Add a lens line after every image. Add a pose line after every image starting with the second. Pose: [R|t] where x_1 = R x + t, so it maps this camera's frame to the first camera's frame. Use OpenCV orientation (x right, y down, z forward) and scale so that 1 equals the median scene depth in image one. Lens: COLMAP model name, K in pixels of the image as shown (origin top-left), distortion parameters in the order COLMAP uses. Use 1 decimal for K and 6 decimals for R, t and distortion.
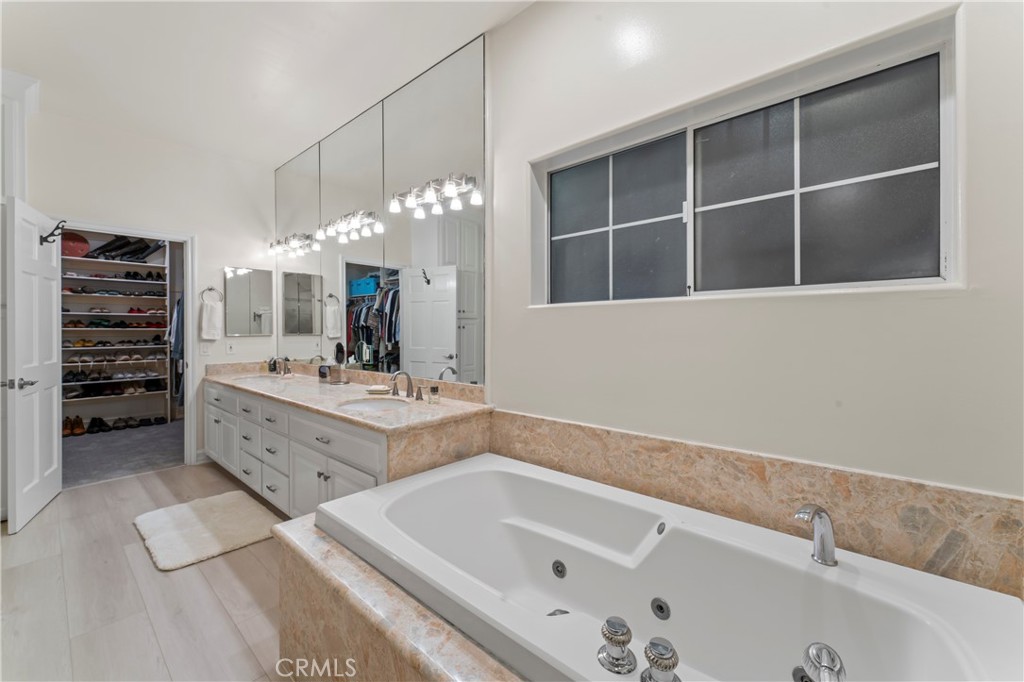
lens RADIAL K [[415.0, 0, 509.6], [0, 415.0, 325.5], [0, 0, 1]] dist [0.000009, -0.000015]
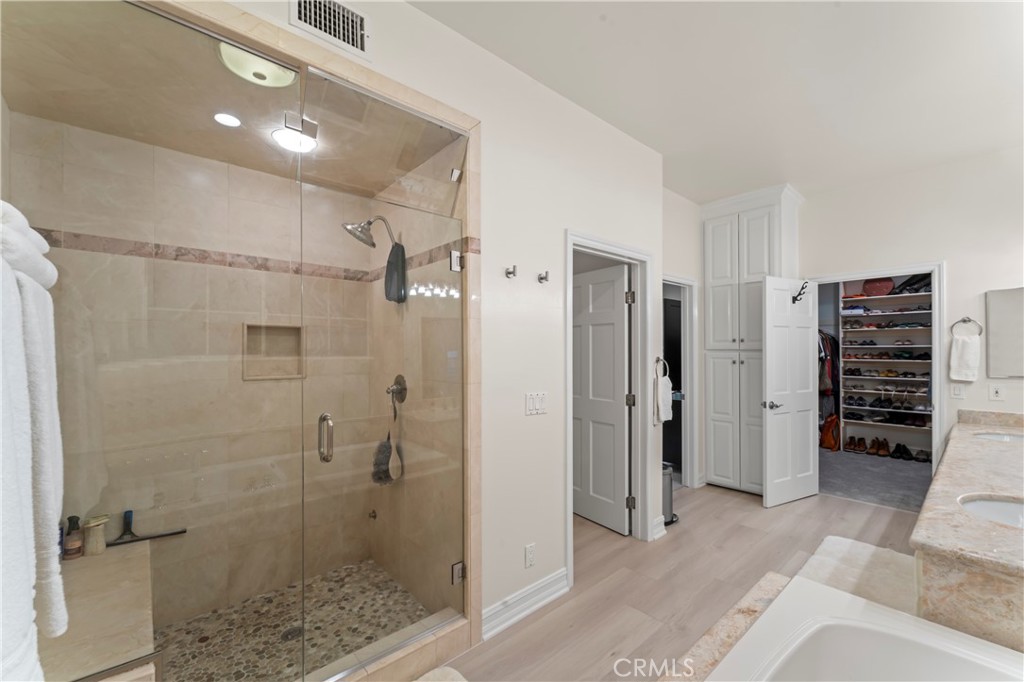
lens RADIAL K [[417.1, 0, 512.0], [0, 417.1, 341.0], [0, 0, 1]] dist [-0.000670, -0.000047]
pose [[-0.118776, -0.019529, -0.992729, 0.235090], [0.012220, 0.999702, -0.021128, -0.040081], [0.992846, -0.014641, -0.118502, 0.184350]]
